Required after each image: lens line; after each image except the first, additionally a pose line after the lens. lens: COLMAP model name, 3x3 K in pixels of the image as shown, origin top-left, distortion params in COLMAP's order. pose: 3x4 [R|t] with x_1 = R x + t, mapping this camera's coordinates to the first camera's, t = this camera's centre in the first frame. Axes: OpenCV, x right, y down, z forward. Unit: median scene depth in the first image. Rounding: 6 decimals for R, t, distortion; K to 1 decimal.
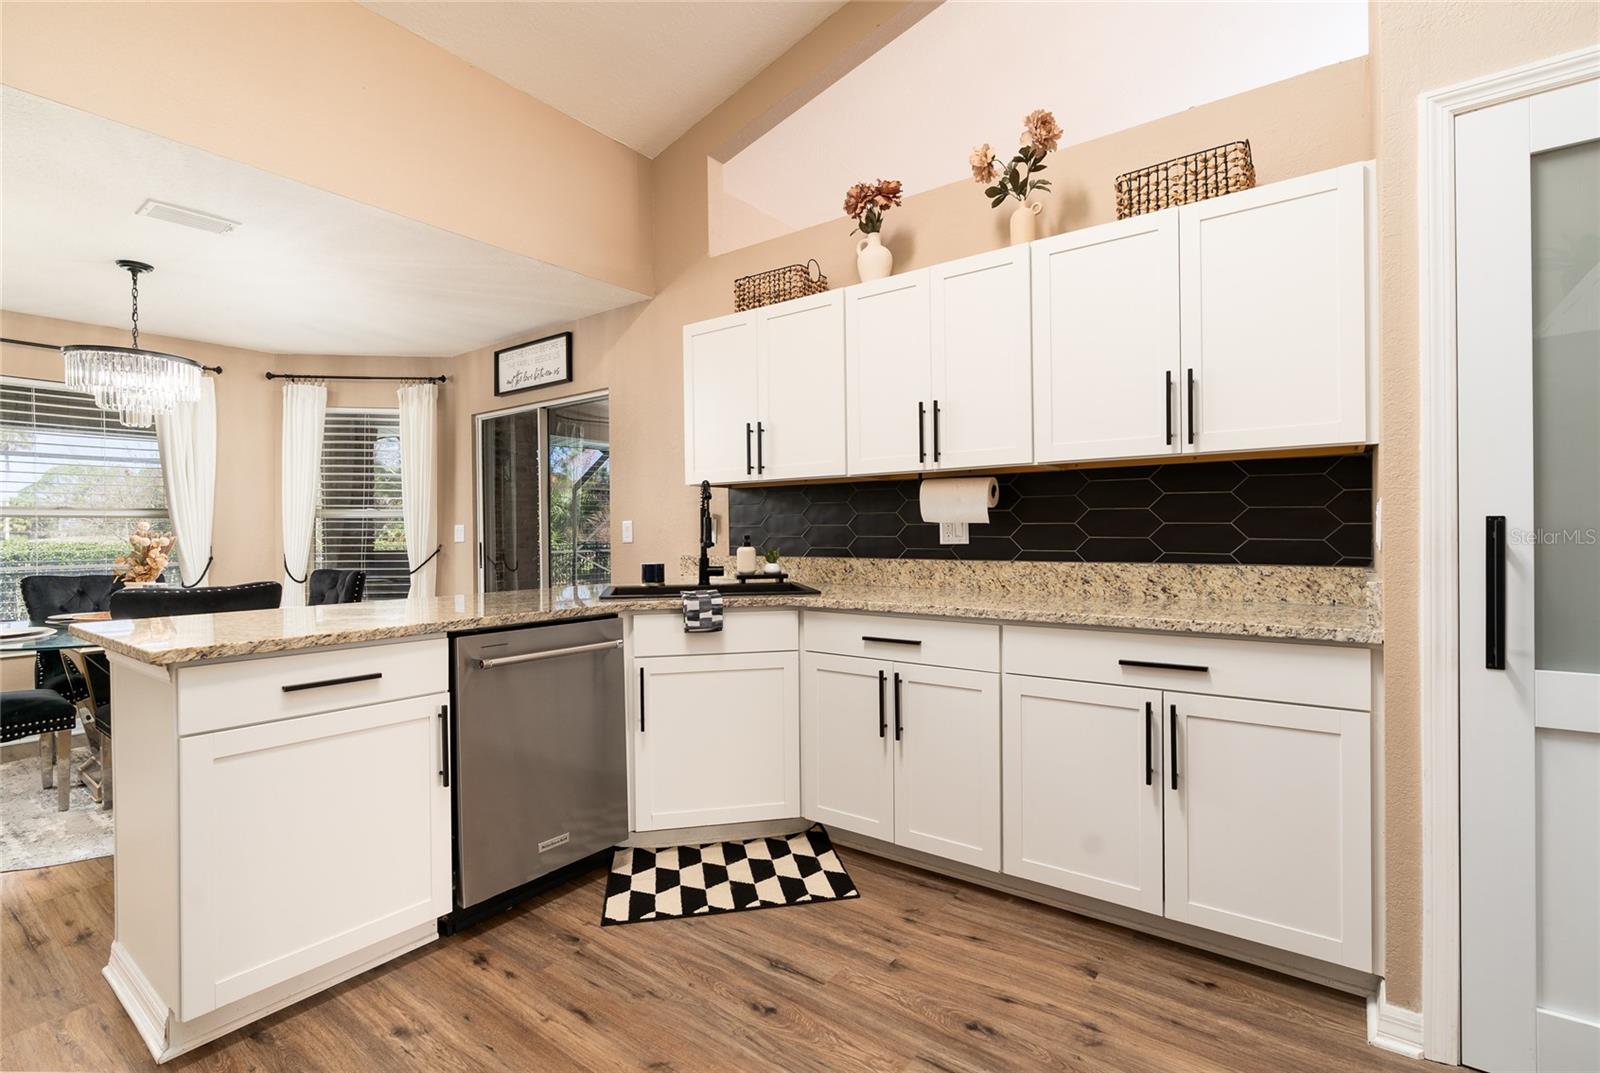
lens RADIAL K [[736.3, 0, 792.6], [0, 736.3, 528.9], [0, 0, 1]] dist [-0.001687, -0.000445]
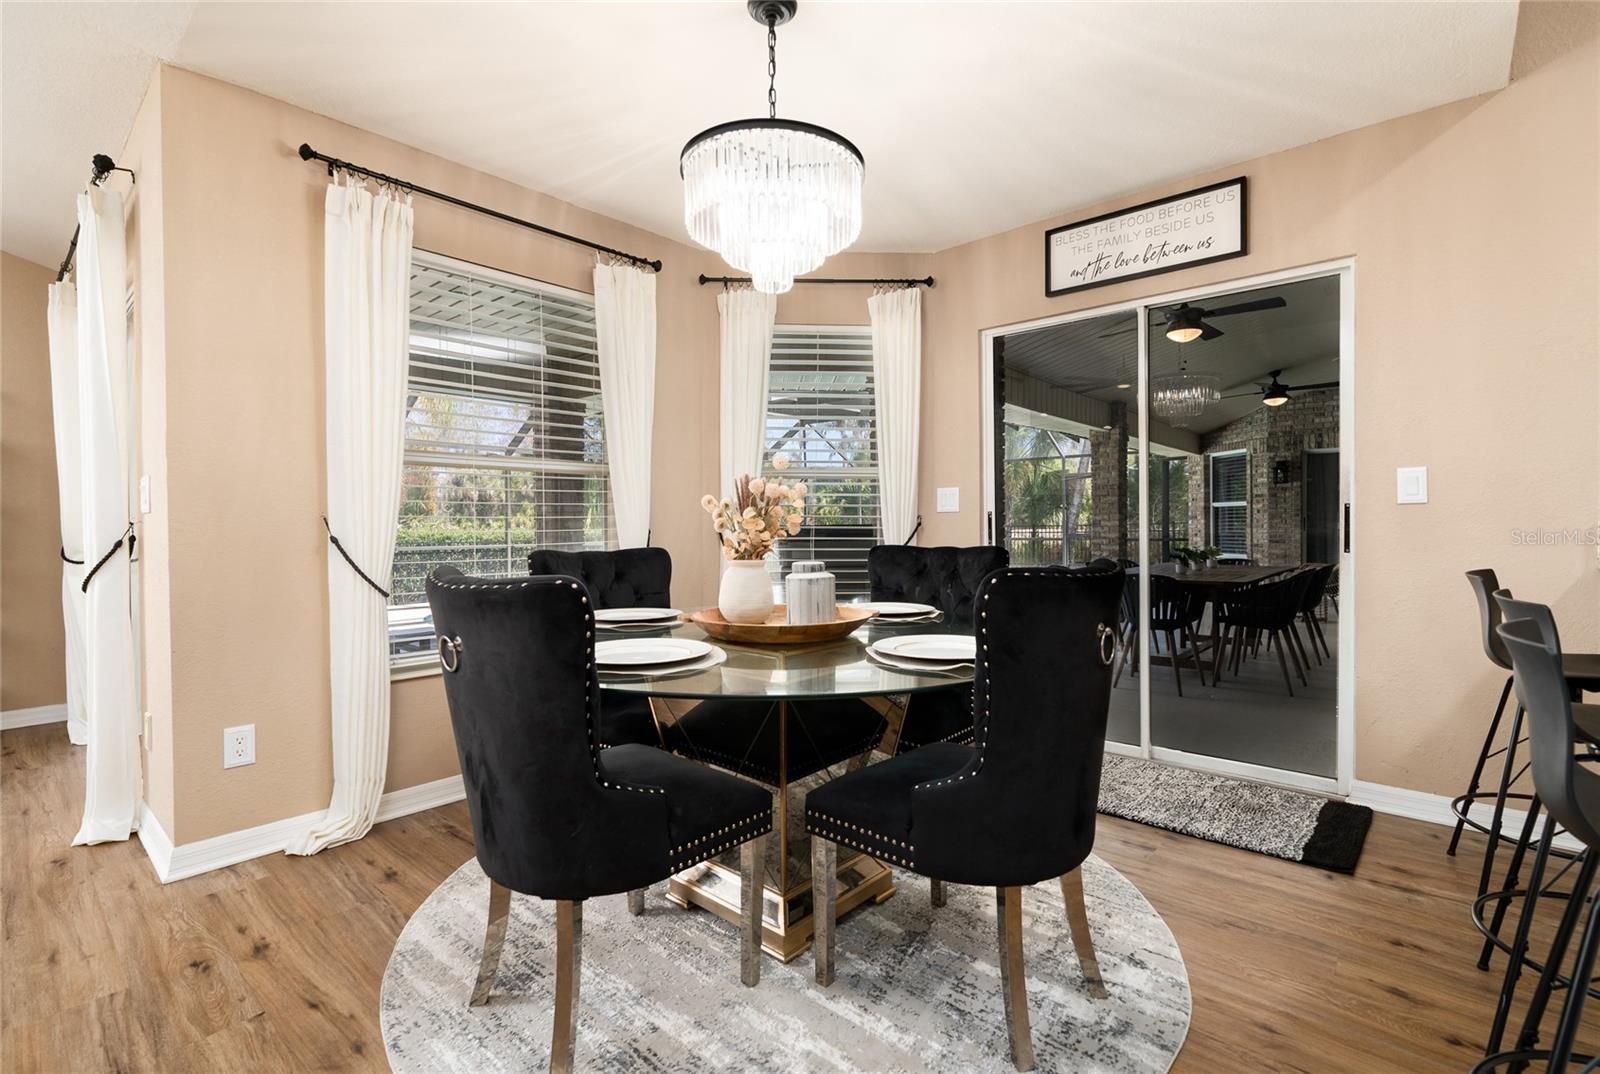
lens RADIAL K [[736.3, 0, 792.6], [0, 736.3, 529.4], [0, 0, 1]] dist [-0.001687, -0.000445]
pose [[0.997583, -0.002970, -0.069422, -0.967736], [0.003697, 0.999940, 0.010343, 0.046196], [0.069387, -0.010575, 0.997534, 0.489407]]
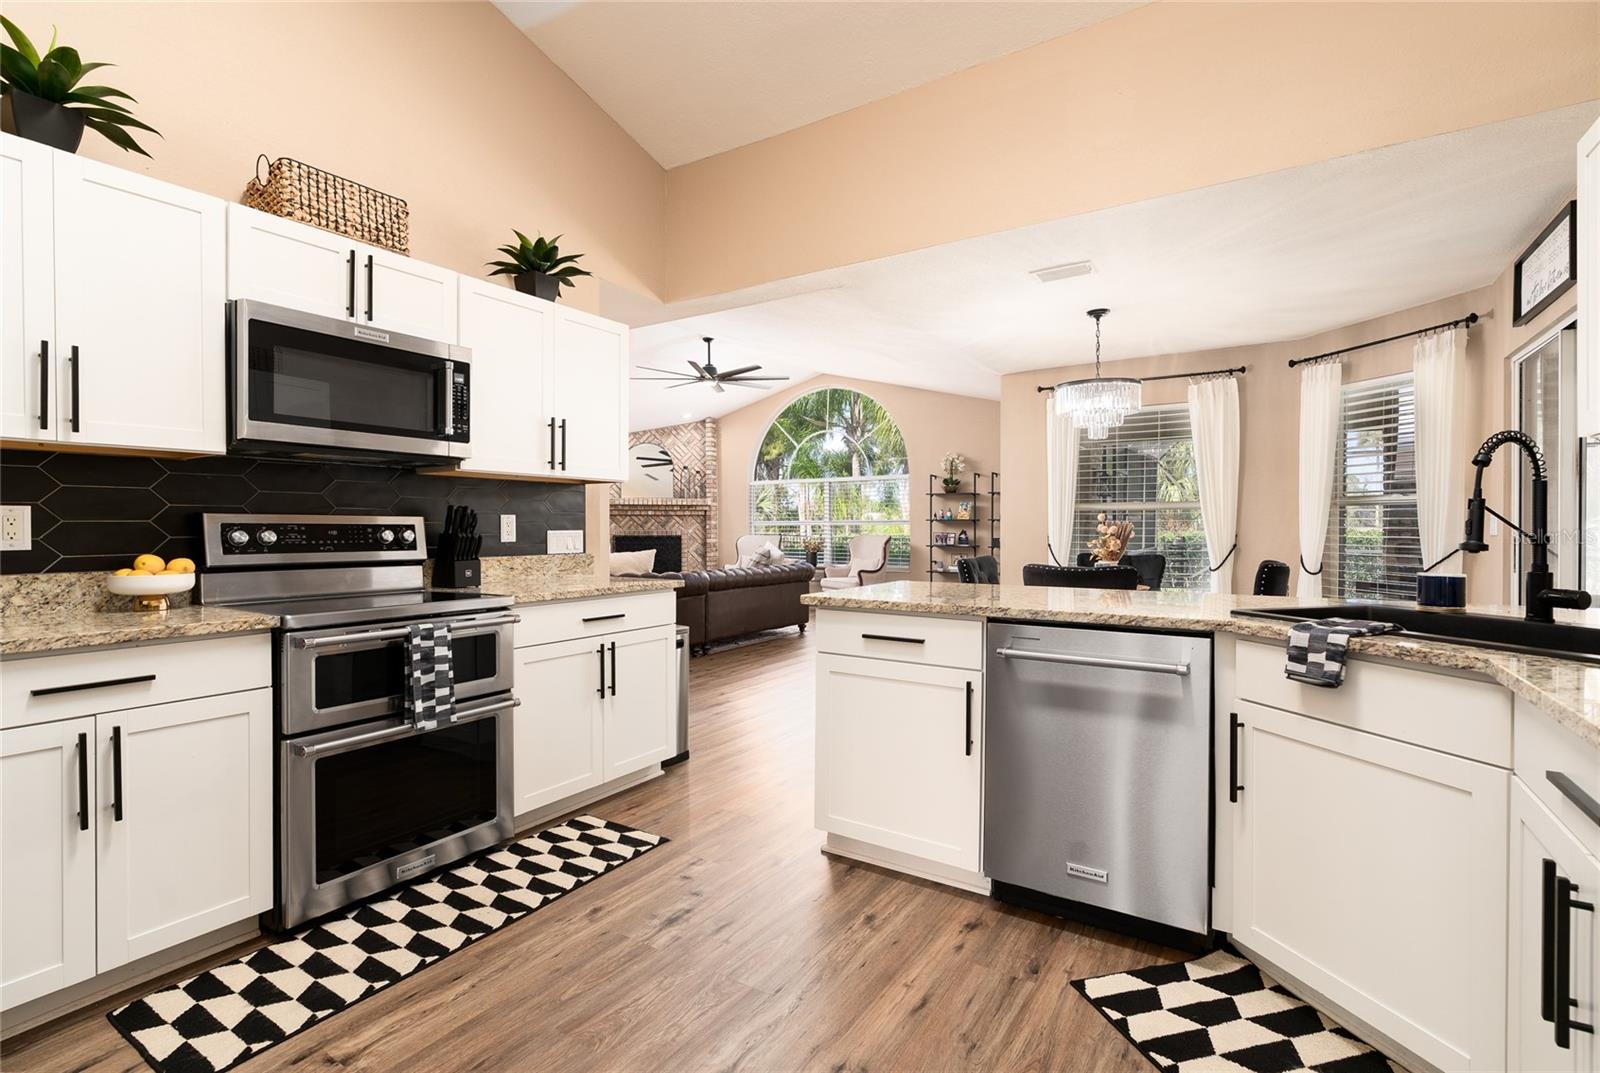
lens RADIAL K [[744.0, 0, 796.0], [0, 744.0, 533.0], [0, 0, 1]] dist [-0.000735, 0.000190]
pose [[0.068978, 0.015982, -0.997490, 0.412994], [0.006325, 0.999845, 0.016457, -0.001475], [0.997598, -0.007444, 0.068867, 0.448038]]
